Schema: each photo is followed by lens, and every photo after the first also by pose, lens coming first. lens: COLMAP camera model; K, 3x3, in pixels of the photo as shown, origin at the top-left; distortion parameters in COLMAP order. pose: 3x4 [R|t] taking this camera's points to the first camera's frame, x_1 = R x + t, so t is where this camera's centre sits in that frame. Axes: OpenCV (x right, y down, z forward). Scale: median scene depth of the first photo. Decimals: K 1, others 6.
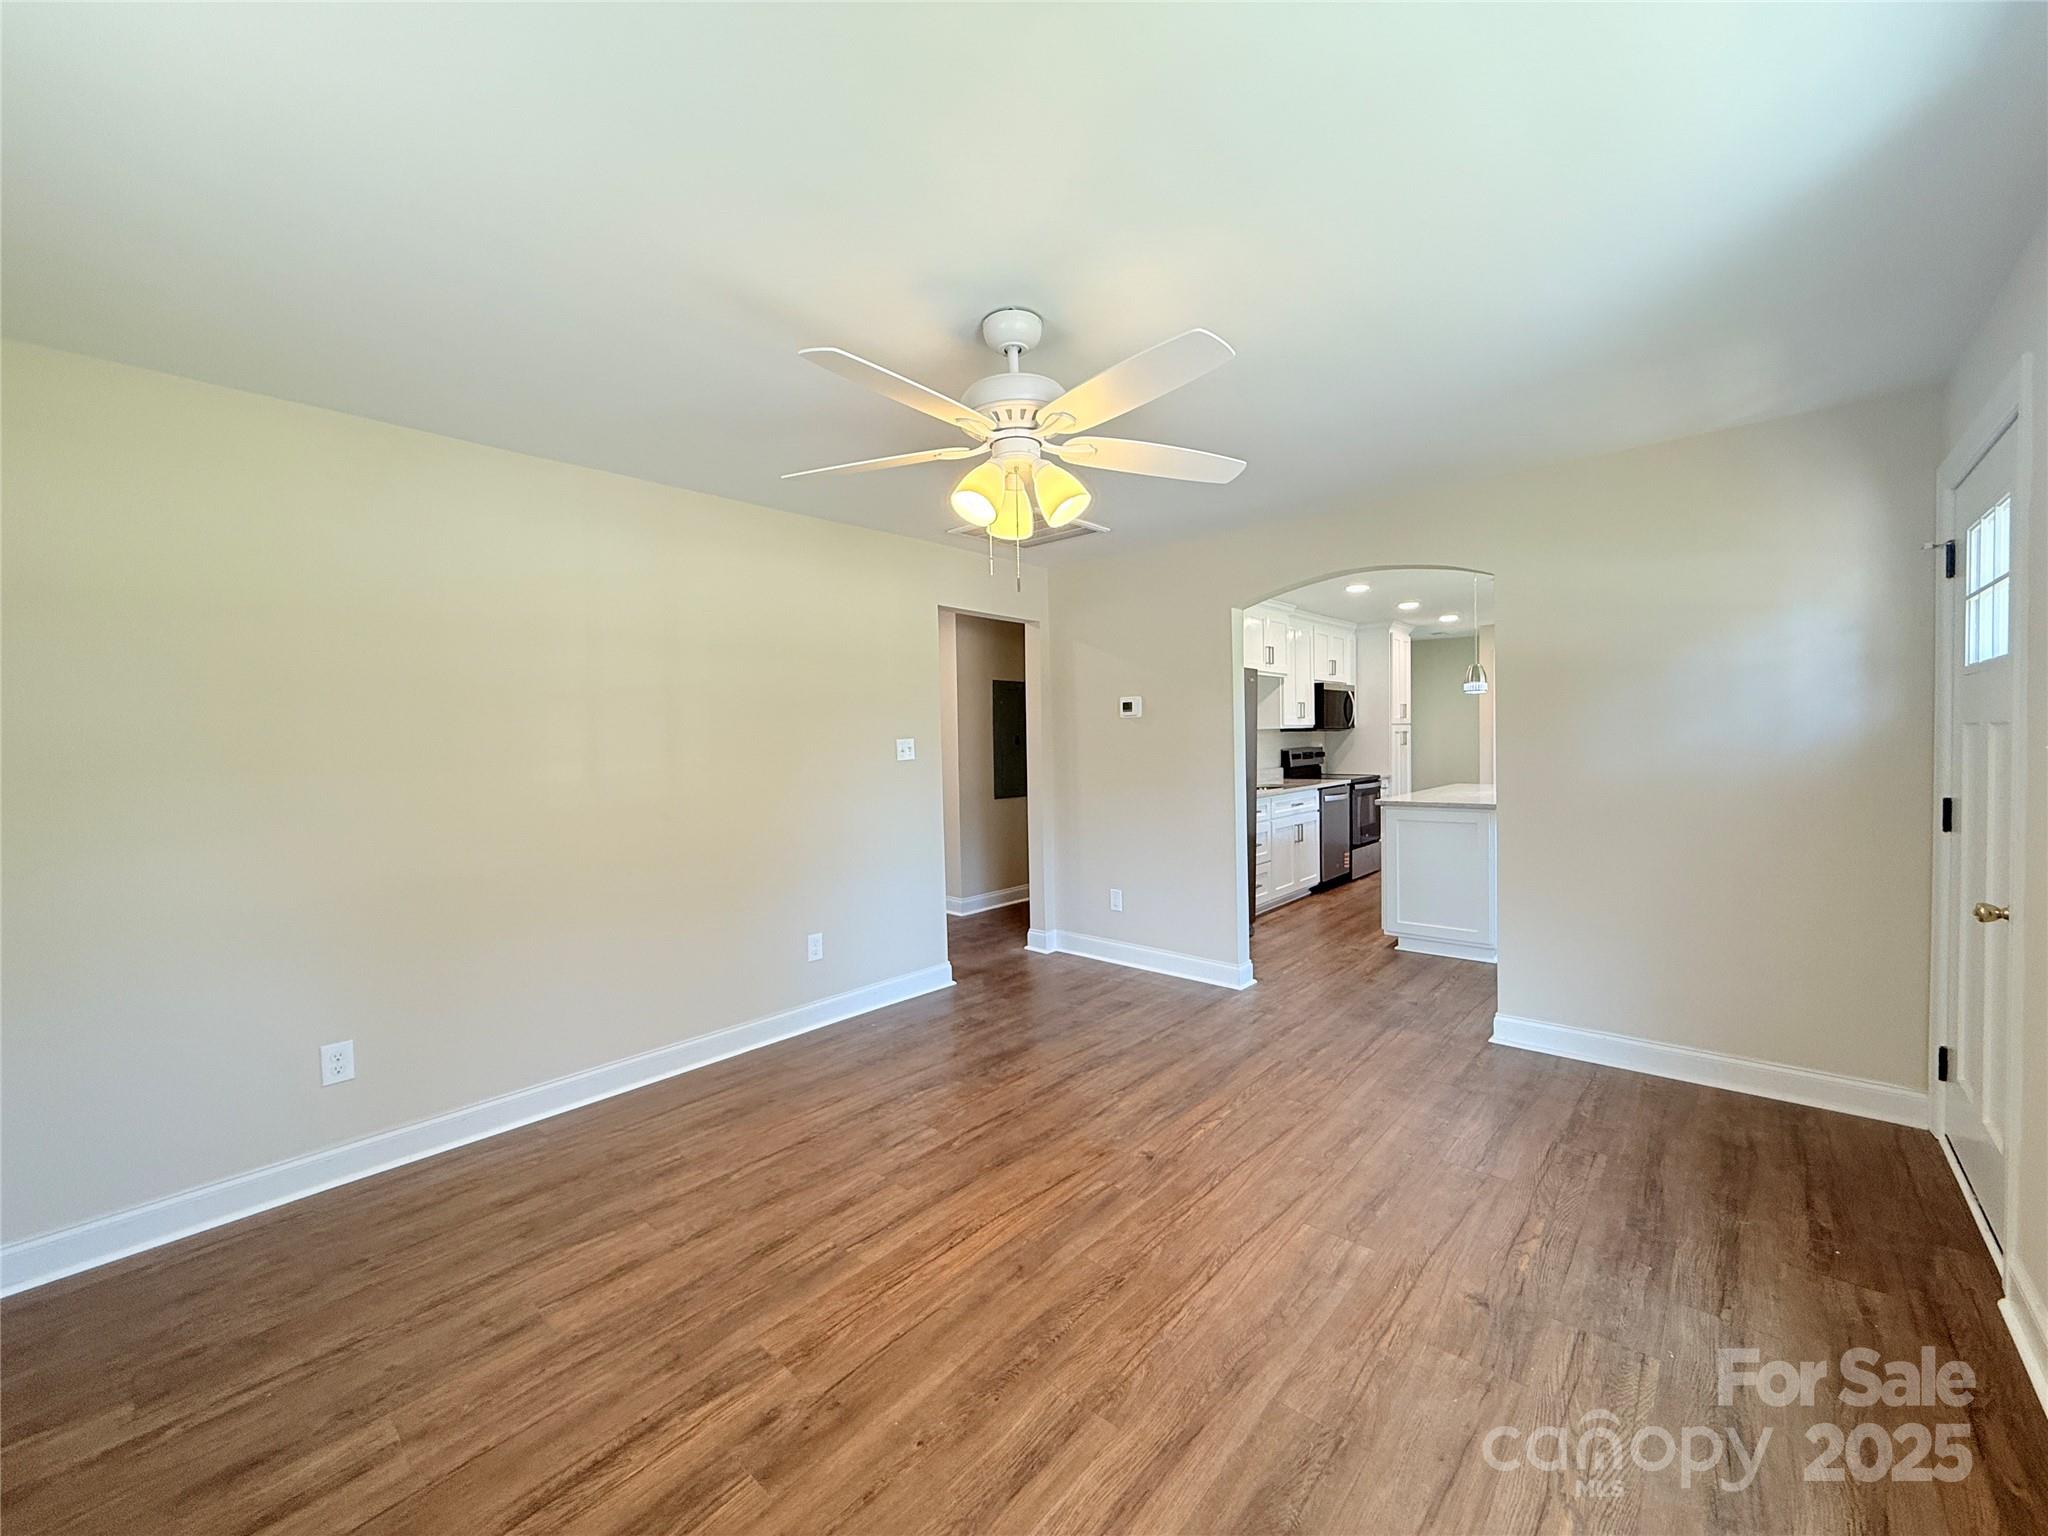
lens RADIAL K [[814.1, 0, 1015.3], [0, 814.1, 768.1], [0, 0, 1]] dist [-0.002609, 0.000333]
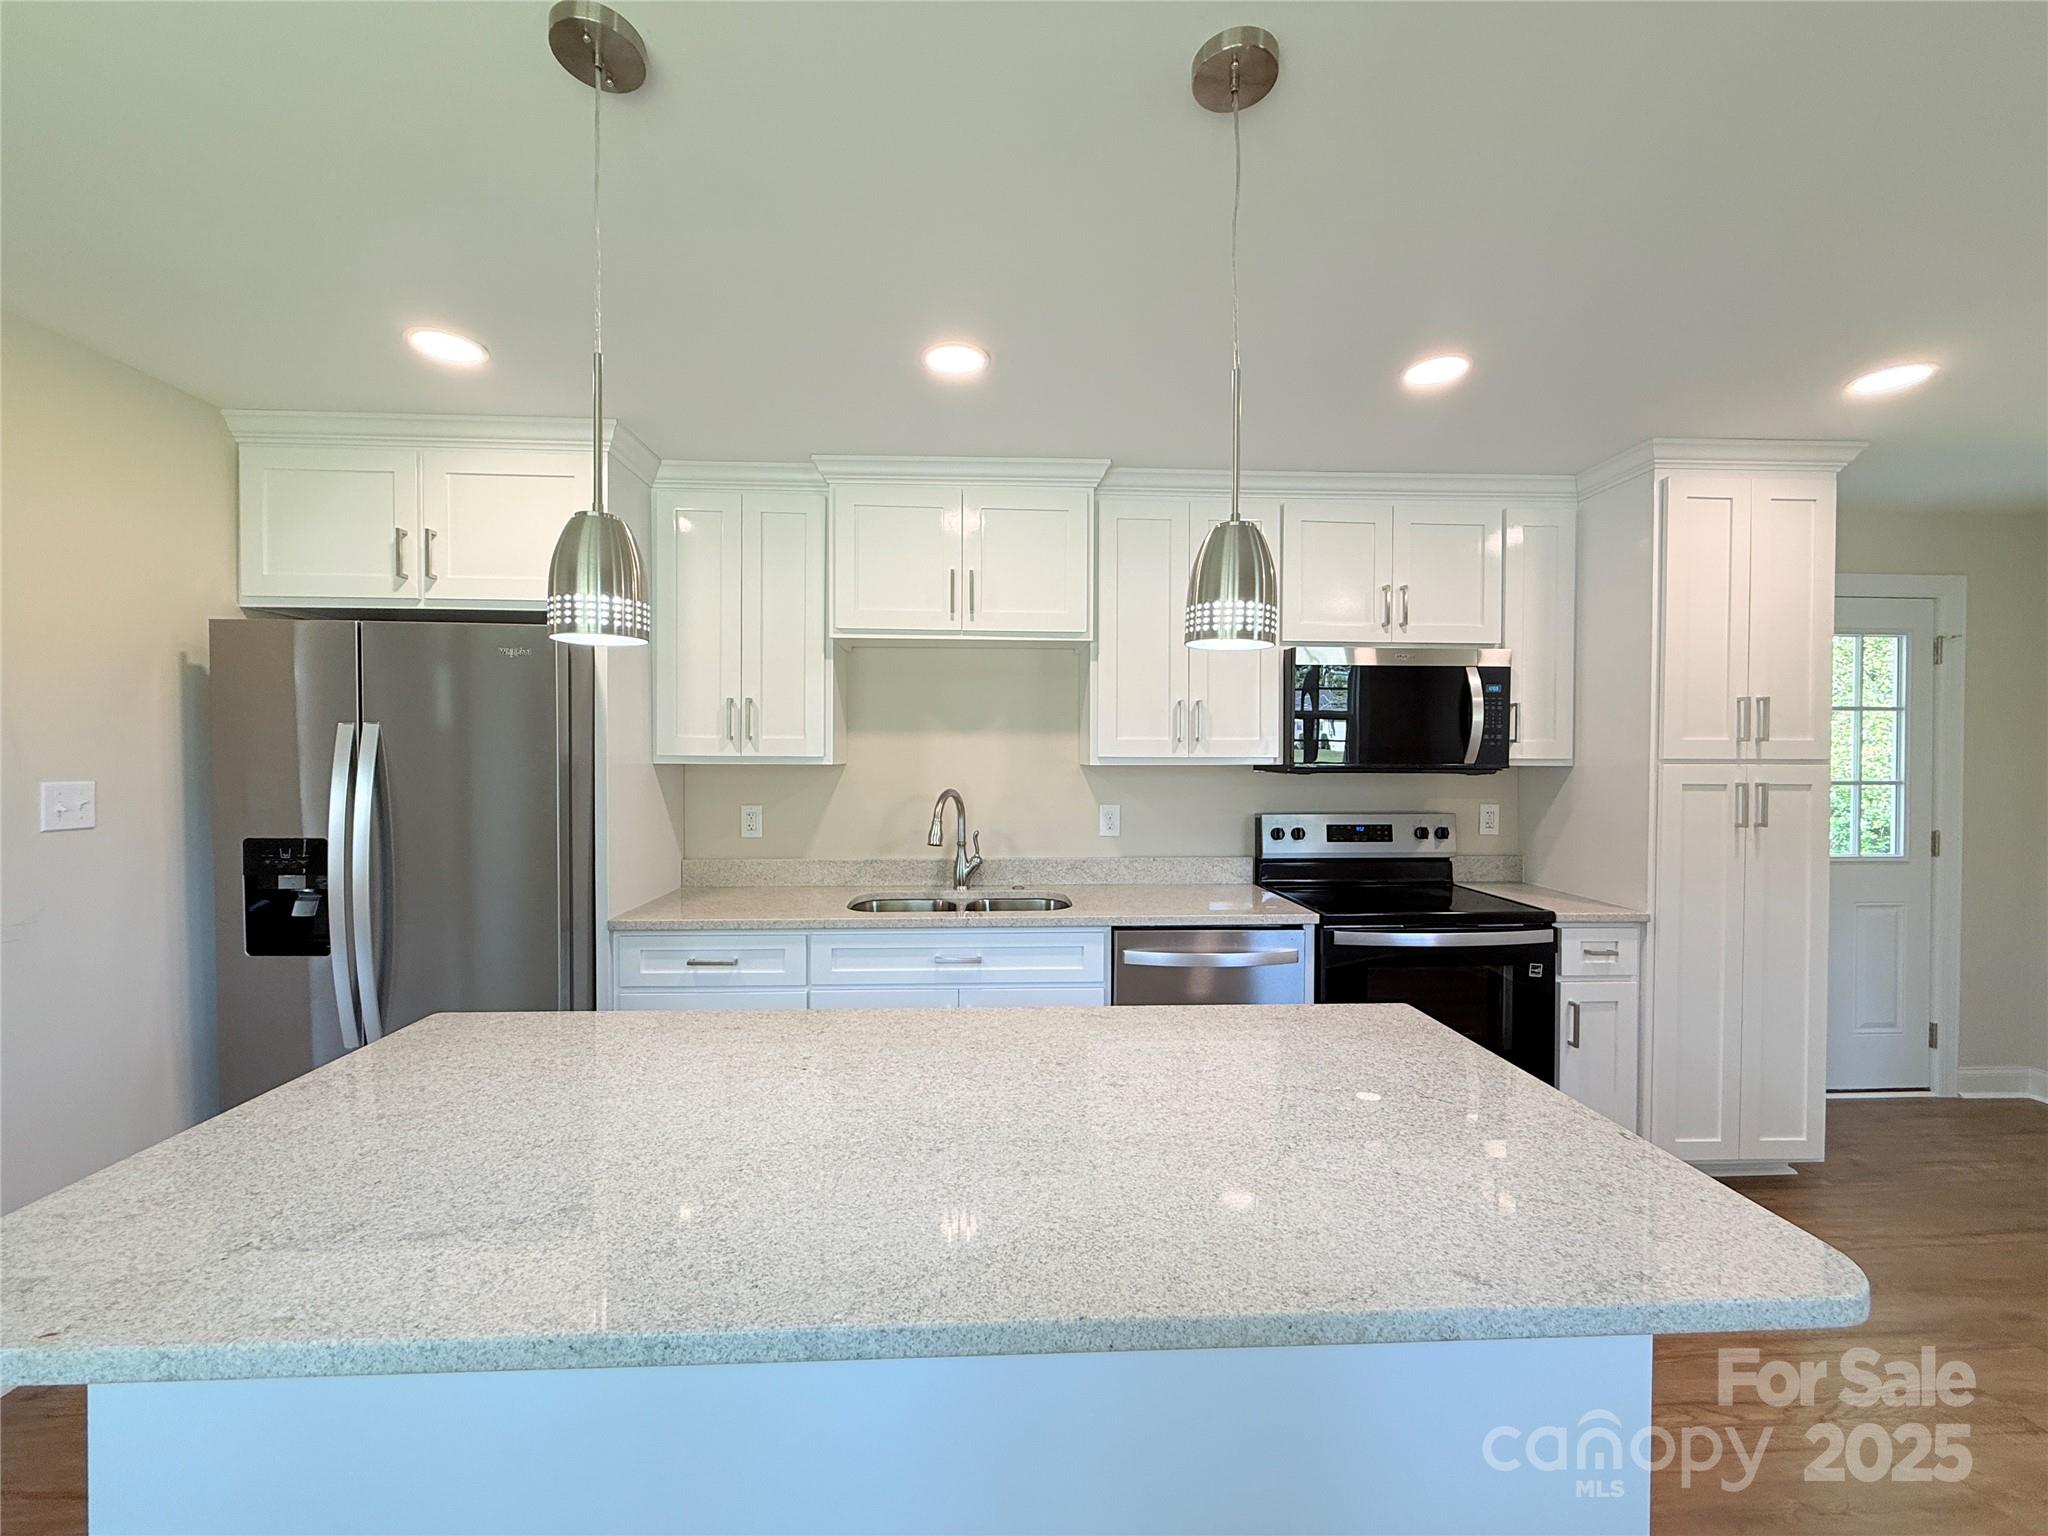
lens RADIAL K [[814.1, 0, 1027.3], [0, 814.1, 763.3], [0, 0, 1]] dist [-0.002609, 0.000333]
pose [[0.704092, 0.031199, -0.709423, 0.543712], [-0.044159, 0.999024, 0.000108, -0.044005], [0.708735, 0.031252, 0.704783, 0.622713]]
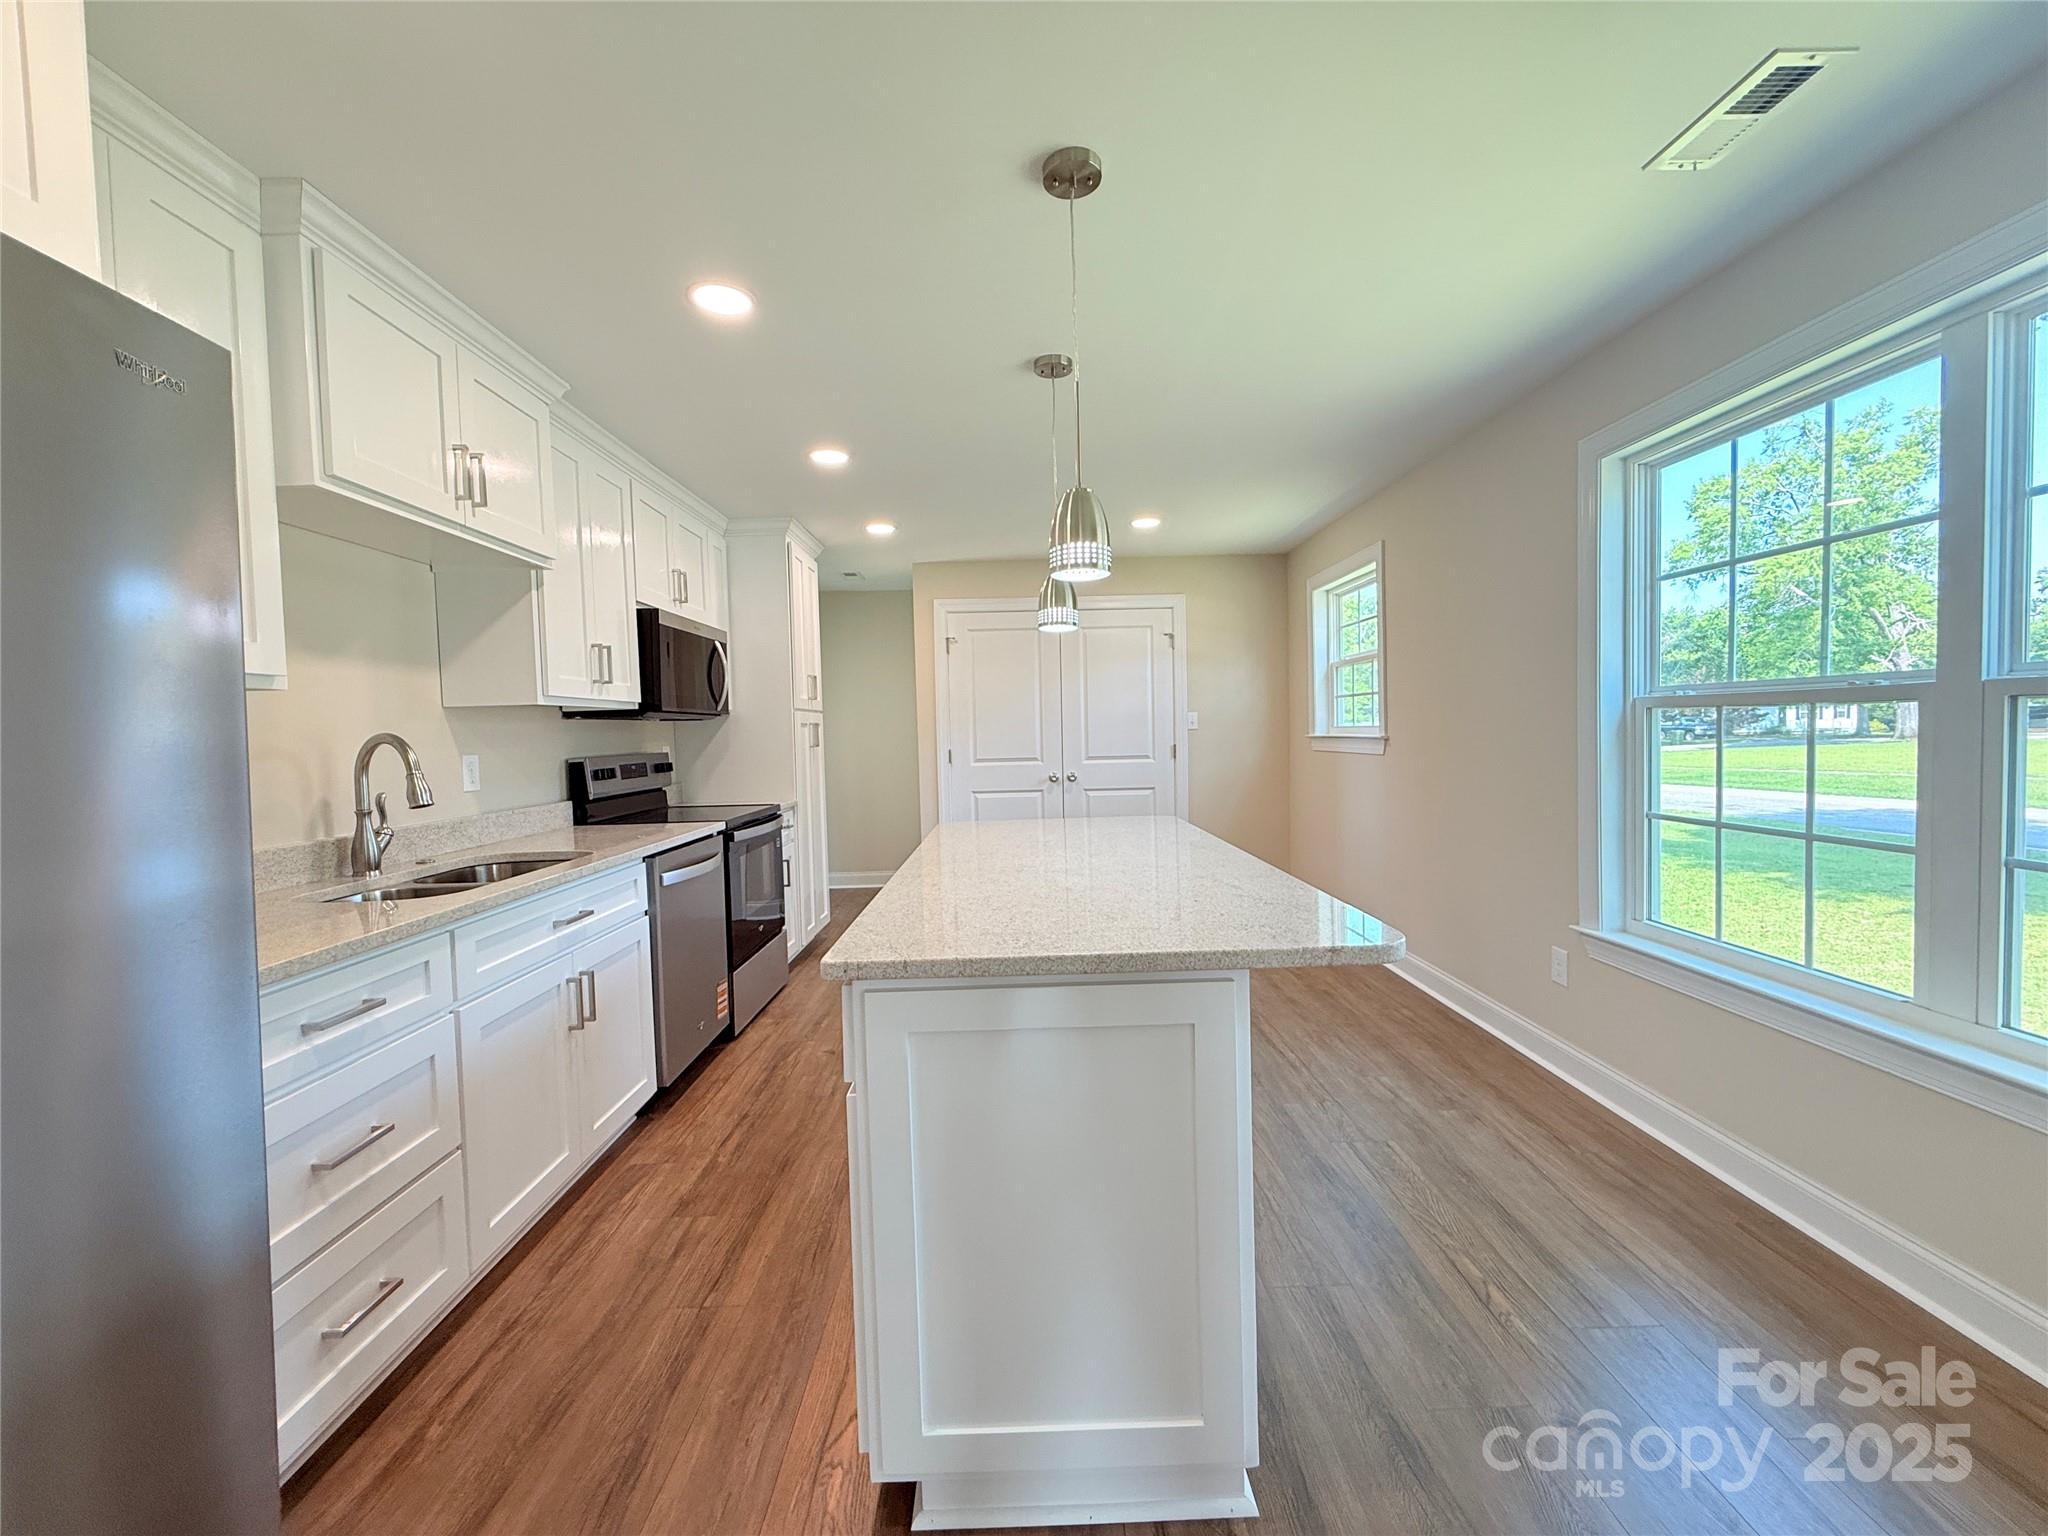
lens RADIAL K [[814.1, 0, 1017.6], [0, 814.1, 765.2], [0, 0, 1]] dist [-0.002609, 0.000333]
pose [[0.742264, -0.025295, 0.669630, 0.215533], [0.034441, 0.999407, -0.000424, -0.011388], [-0.669222, 0.023378, 0.742695, 0.517153]]
